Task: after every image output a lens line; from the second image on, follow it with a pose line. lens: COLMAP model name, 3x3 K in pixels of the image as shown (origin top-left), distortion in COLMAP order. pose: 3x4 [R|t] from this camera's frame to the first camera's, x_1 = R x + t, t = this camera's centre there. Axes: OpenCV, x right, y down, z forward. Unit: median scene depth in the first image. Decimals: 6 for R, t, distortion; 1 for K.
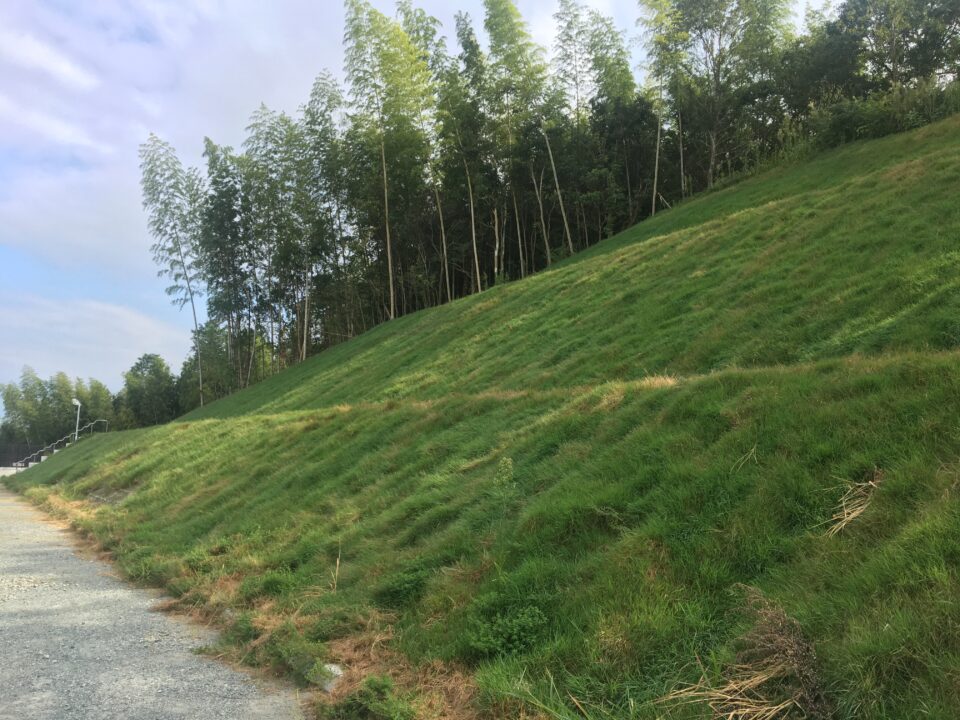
lens RADIAL K [[804.9, 0, 480.0], [0, 804.9, 360.0], [0, 0, 1]] dist [0.004631, 0.001033]
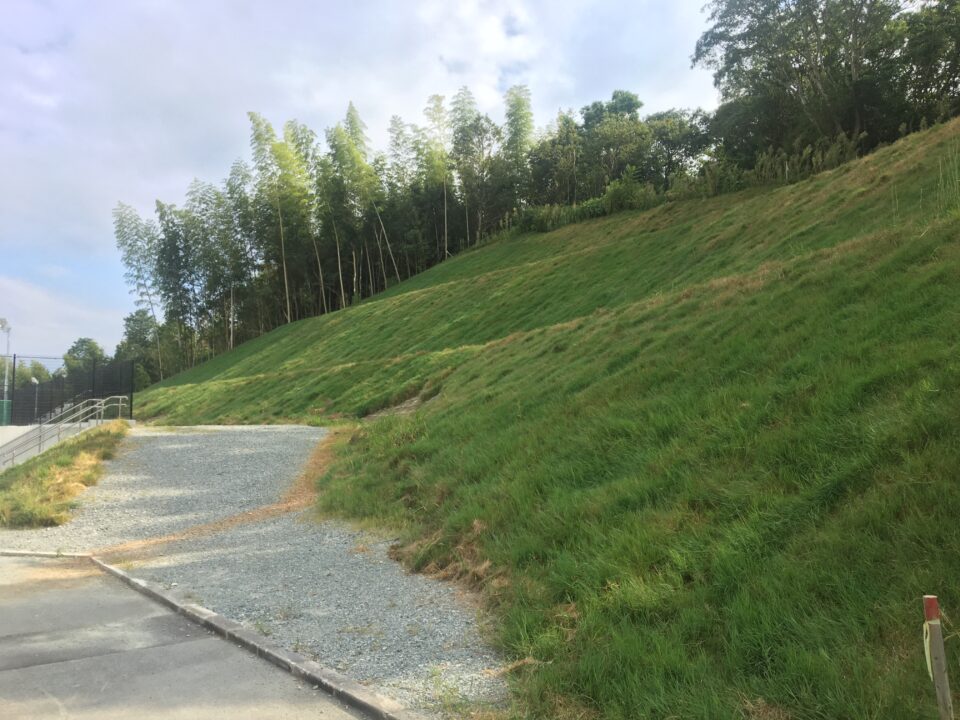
lens RADIAL K [[797.6, 0, 480.0], [0, 797.6, 360.0], [0, 0, 1]] dist [0.007103, 0.411317]
pose [[0.993968, -0.016489, 0.108419, 0.091116], [0.012605, 0.999257, 0.036420, -0.027051], [-0.108939, -0.034834, 0.993438, -0.592670]]
